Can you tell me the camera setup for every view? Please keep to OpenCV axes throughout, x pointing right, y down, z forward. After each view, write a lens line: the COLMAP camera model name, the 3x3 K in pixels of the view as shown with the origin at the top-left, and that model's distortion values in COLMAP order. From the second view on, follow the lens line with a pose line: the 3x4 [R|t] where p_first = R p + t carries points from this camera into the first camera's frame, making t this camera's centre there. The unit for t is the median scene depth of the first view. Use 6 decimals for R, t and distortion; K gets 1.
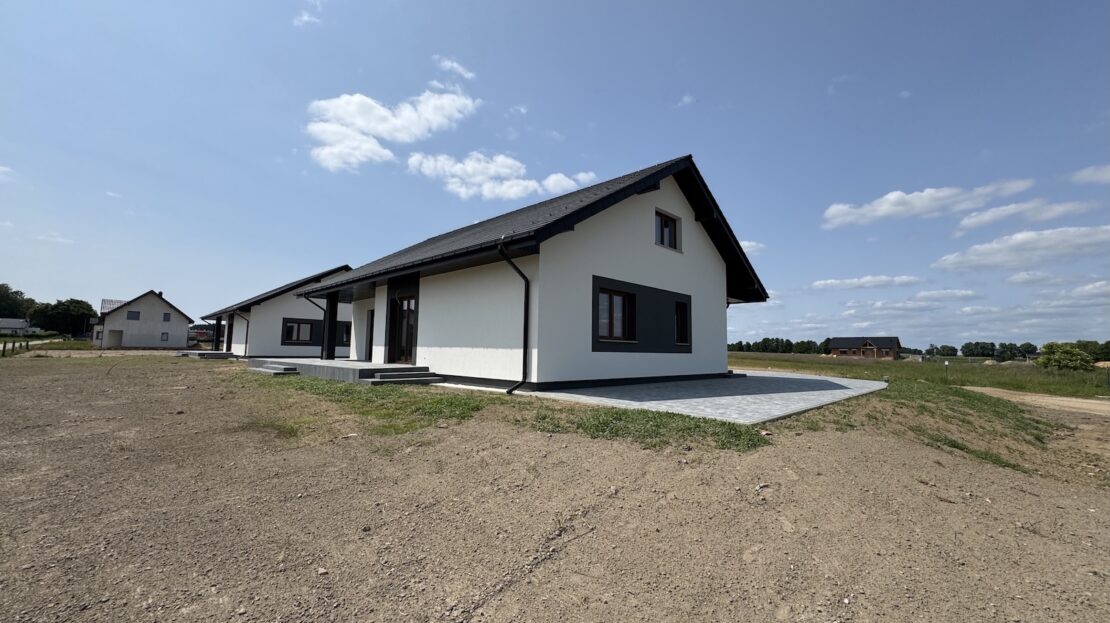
lens RADIAL K [[443.2, 0, 556.3], [0, 443.2, 308.2], [0, 0, 1]] dist [0.000038, 0.000019]
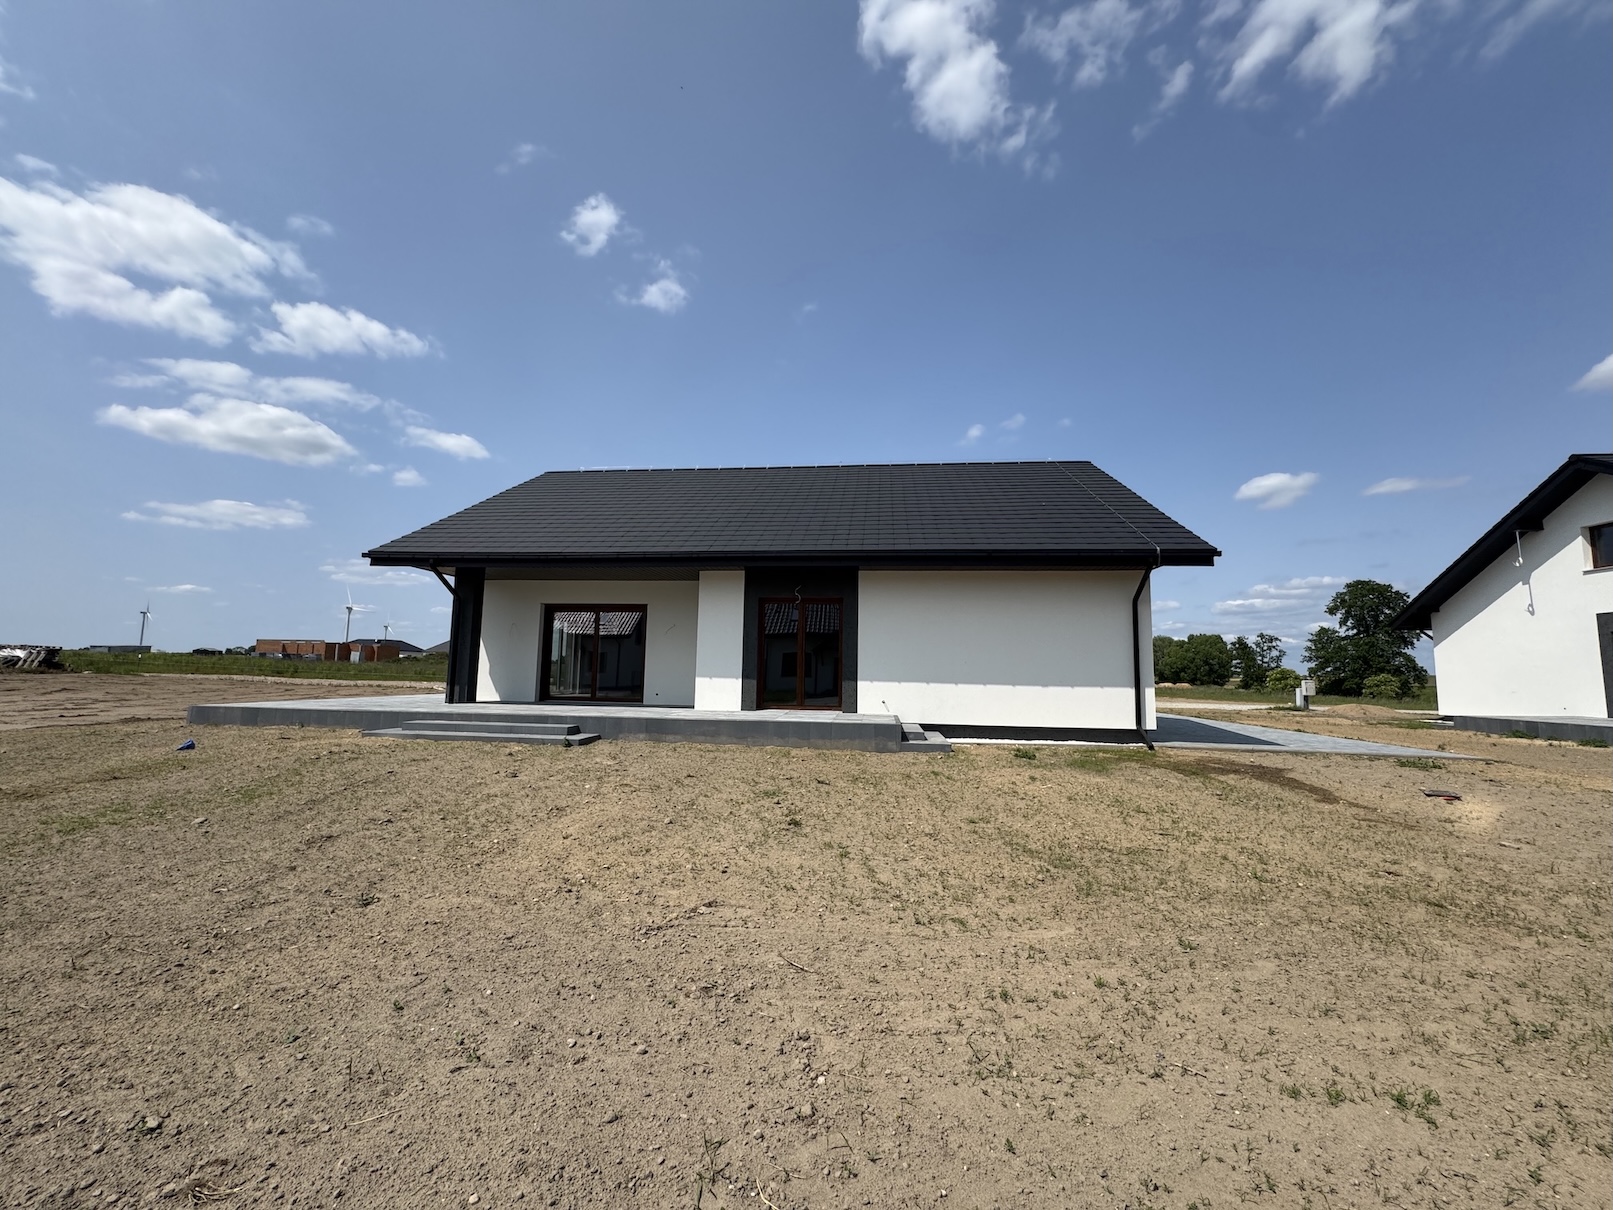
lens RADIAL K [[645.4, 0, 803.1], [0, 645.4, 599.7], [0, 0, 1]] dist [-0.000658, 0.000116]
pose [[0.782975, 0.067839, 0.618342, -0.933213], [-0.065361, 0.997505, -0.026674, 0.002111], [-0.618609, -0.019531, 0.785456, 0.339959]]
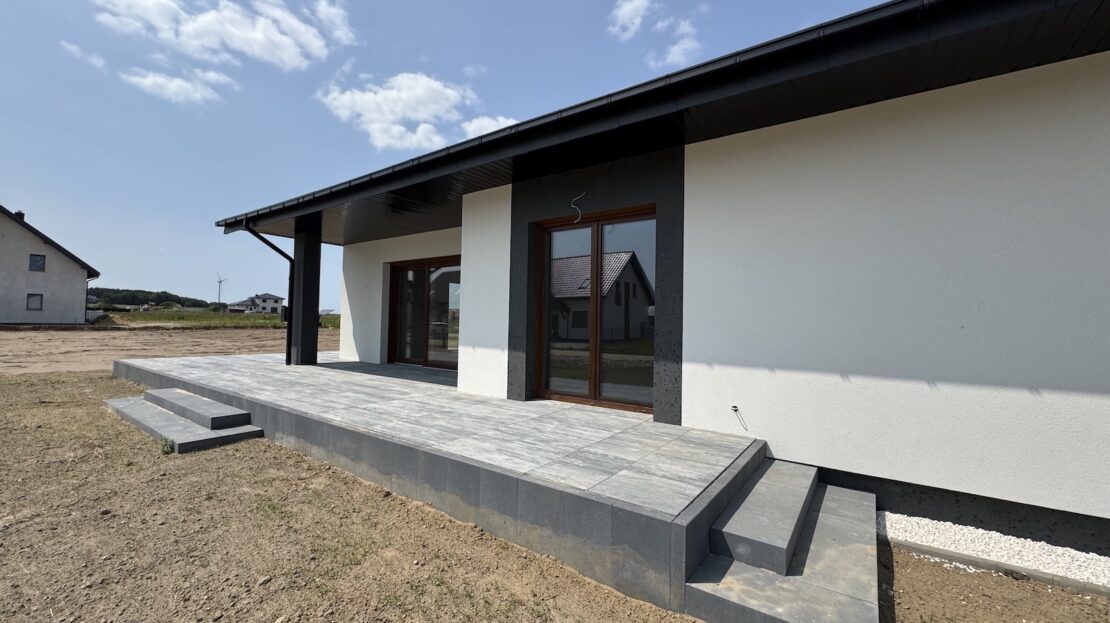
lens RADIAL K [[443.2, 0, 556.3], [0, 443.2, 308.2], [0, 0, 1]] dist [0.000038, 0.000019]
pose [[0.989573, 0.011195, 0.143599, -0.444370], [-0.020267, 0.997878, 0.061869, 0.030515], [-0.142601, -0.064134, 0.987700, 0.703220]]
